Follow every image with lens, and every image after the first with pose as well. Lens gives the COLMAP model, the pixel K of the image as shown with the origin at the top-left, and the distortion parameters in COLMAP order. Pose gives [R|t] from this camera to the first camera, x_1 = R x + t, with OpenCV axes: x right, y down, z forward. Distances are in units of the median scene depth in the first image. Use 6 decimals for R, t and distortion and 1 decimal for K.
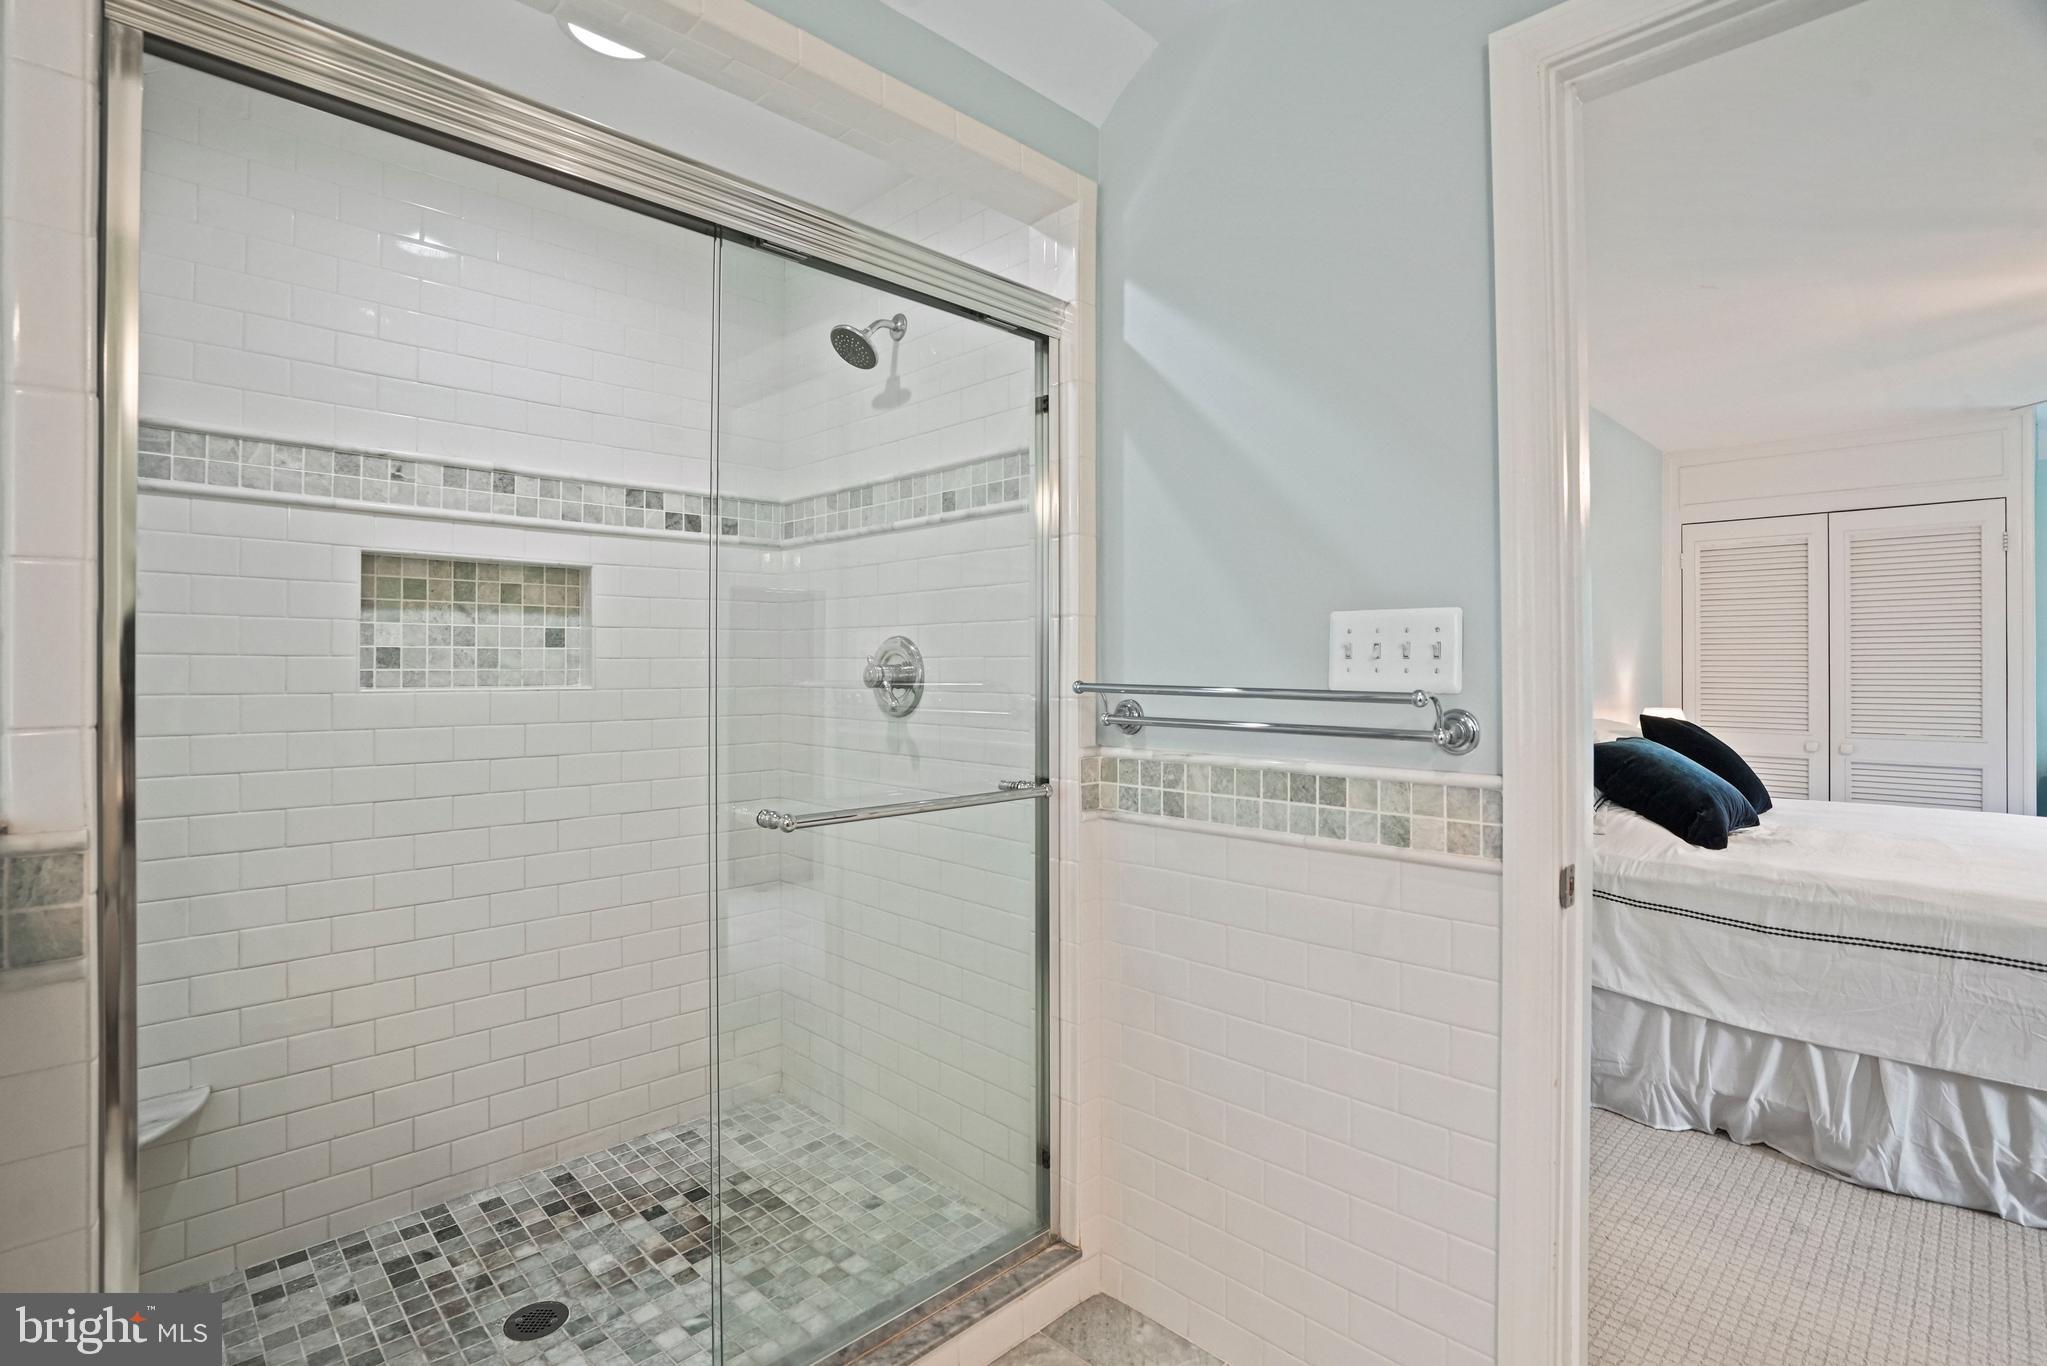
lens RADIAL K [[981.1, 0, 1031.0], [0, 981.1, 673.5], [0, 0, 1]] dist [-0.045042, 0.016648]
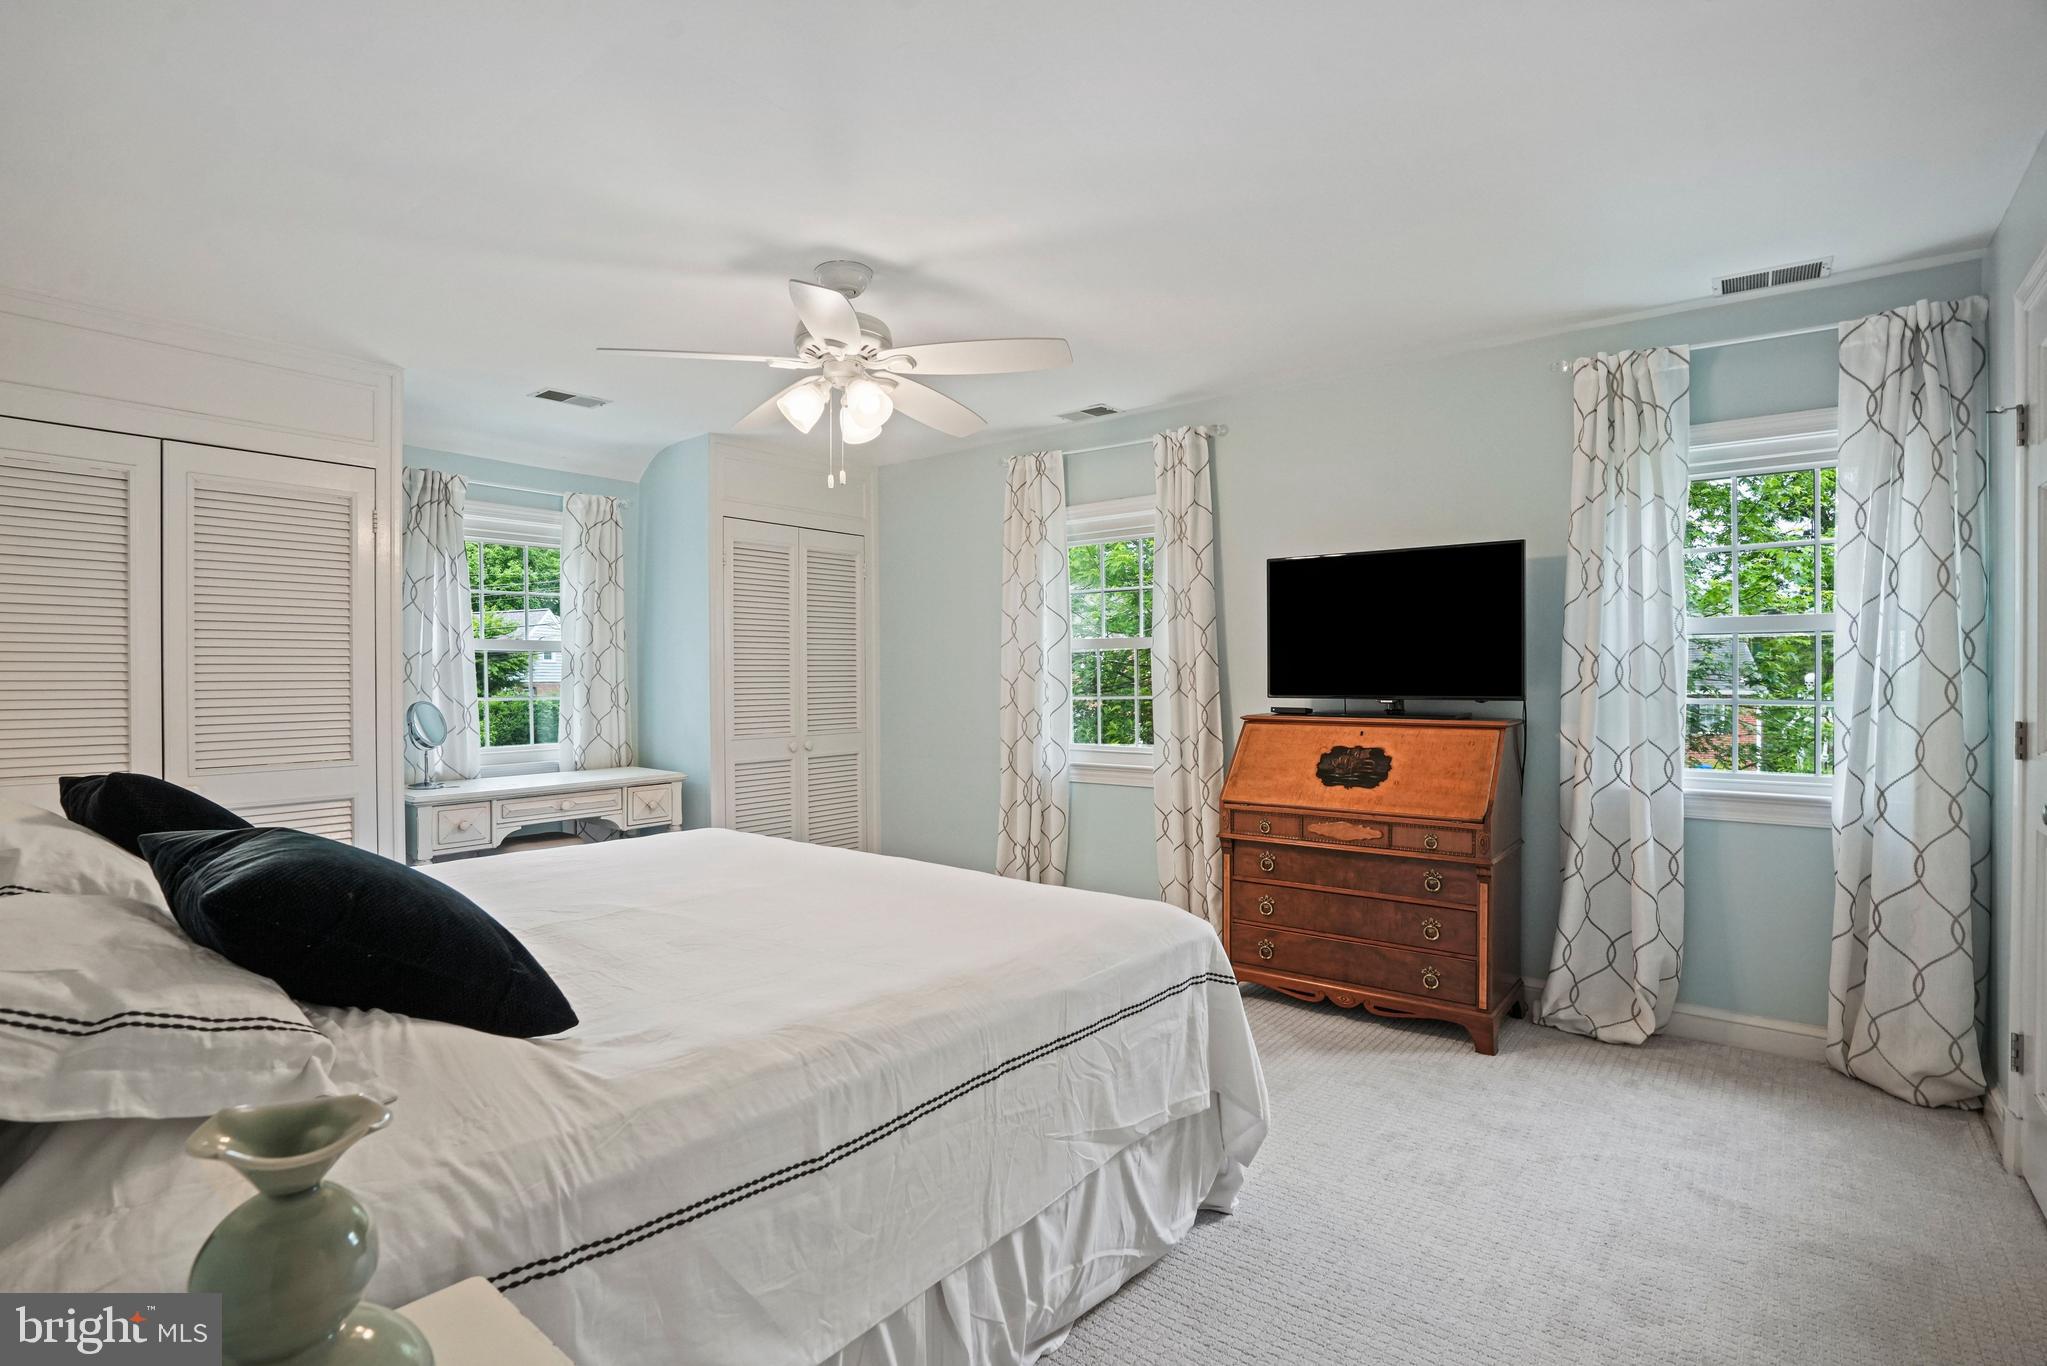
lens RADIAL K [[981.1, 0, 1029.0], [0, 981.1, 680.2], [0, 0, 1]] dist [-0.045042, 0.016648]
pose [[-0.086126, -0.009267, 0.996241, 0.227266], [0.008295, 0.999915, 0.010018, -0.002305], [-0.996250, 0.009126, -0.086041, 0.925274]]
